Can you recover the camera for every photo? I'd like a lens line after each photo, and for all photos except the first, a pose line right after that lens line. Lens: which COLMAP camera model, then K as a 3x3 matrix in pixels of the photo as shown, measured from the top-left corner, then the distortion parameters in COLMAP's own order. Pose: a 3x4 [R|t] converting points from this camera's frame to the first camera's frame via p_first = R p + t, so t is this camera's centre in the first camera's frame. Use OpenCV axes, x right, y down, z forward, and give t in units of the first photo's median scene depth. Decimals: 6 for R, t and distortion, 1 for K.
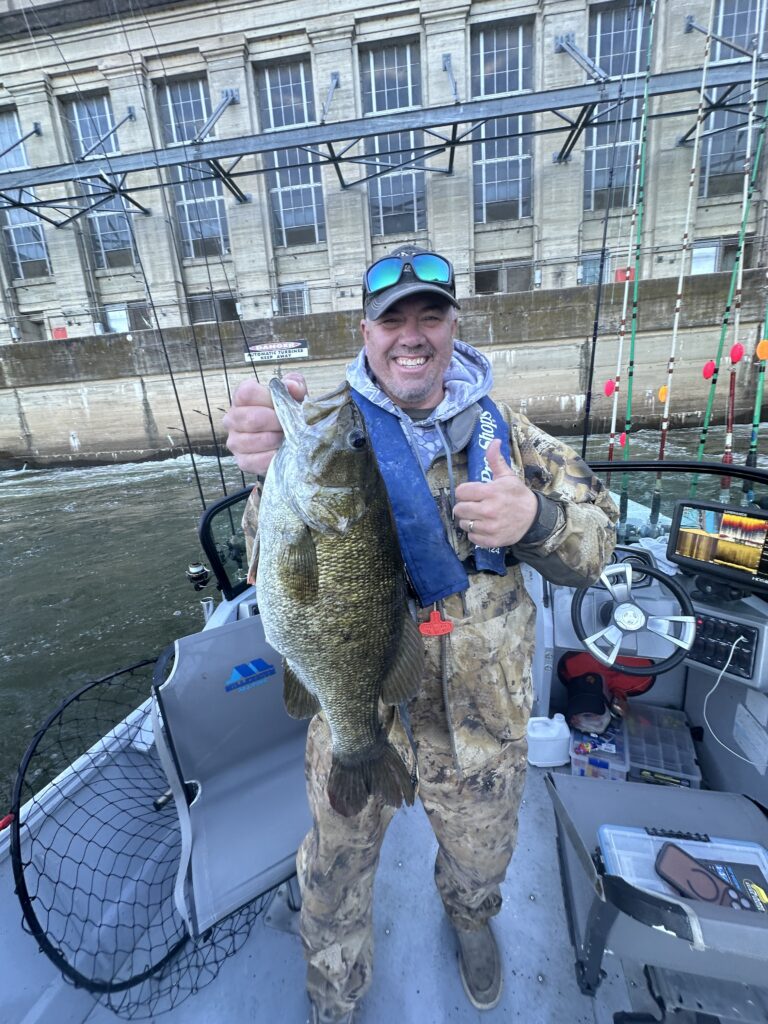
lens RADIAL K [[417.6, 0, 383.8], [0, 417.6, 519.1], [0, 0, 1]] dist [-0.014642, 0.002302]
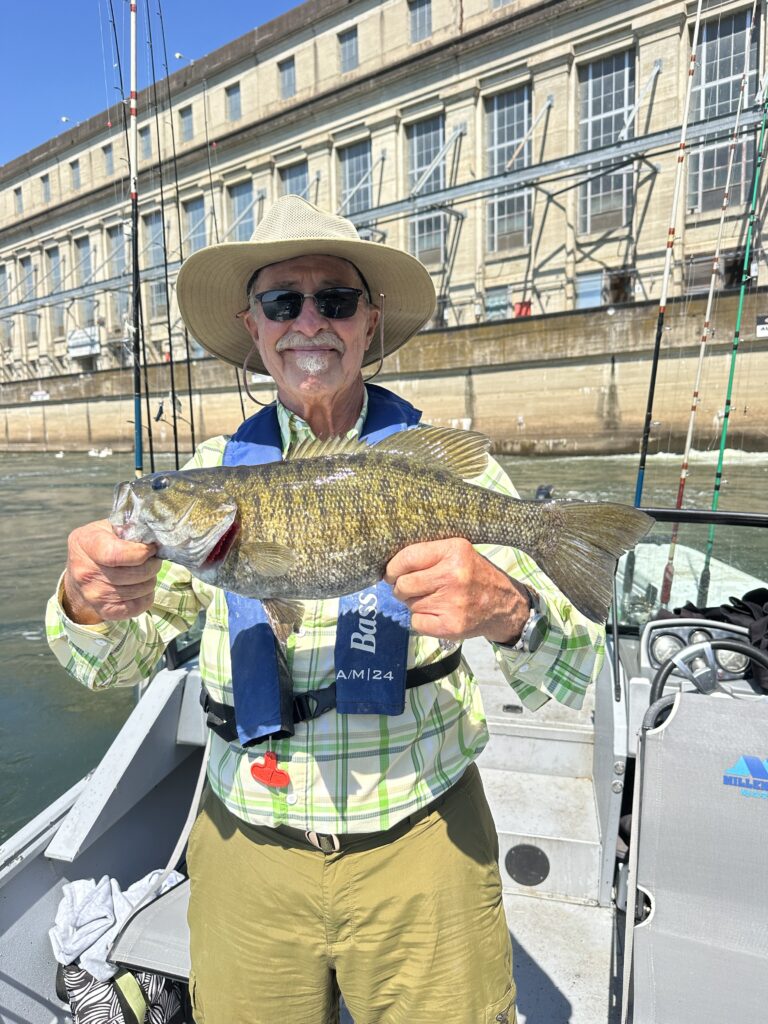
lens RADIAL K [[738.8, 0, 385.7], [0, 738.8, 503.3], [0, 0, 1]] dist [0.002776, -0.021105]
pose [[0.834714, 0.099820, -0.541562, 1.365002], [-0.152385, 0.986901, -0.052968, 0.050388], [0.529181, 0.126739, 0.838991, -0.692021]]
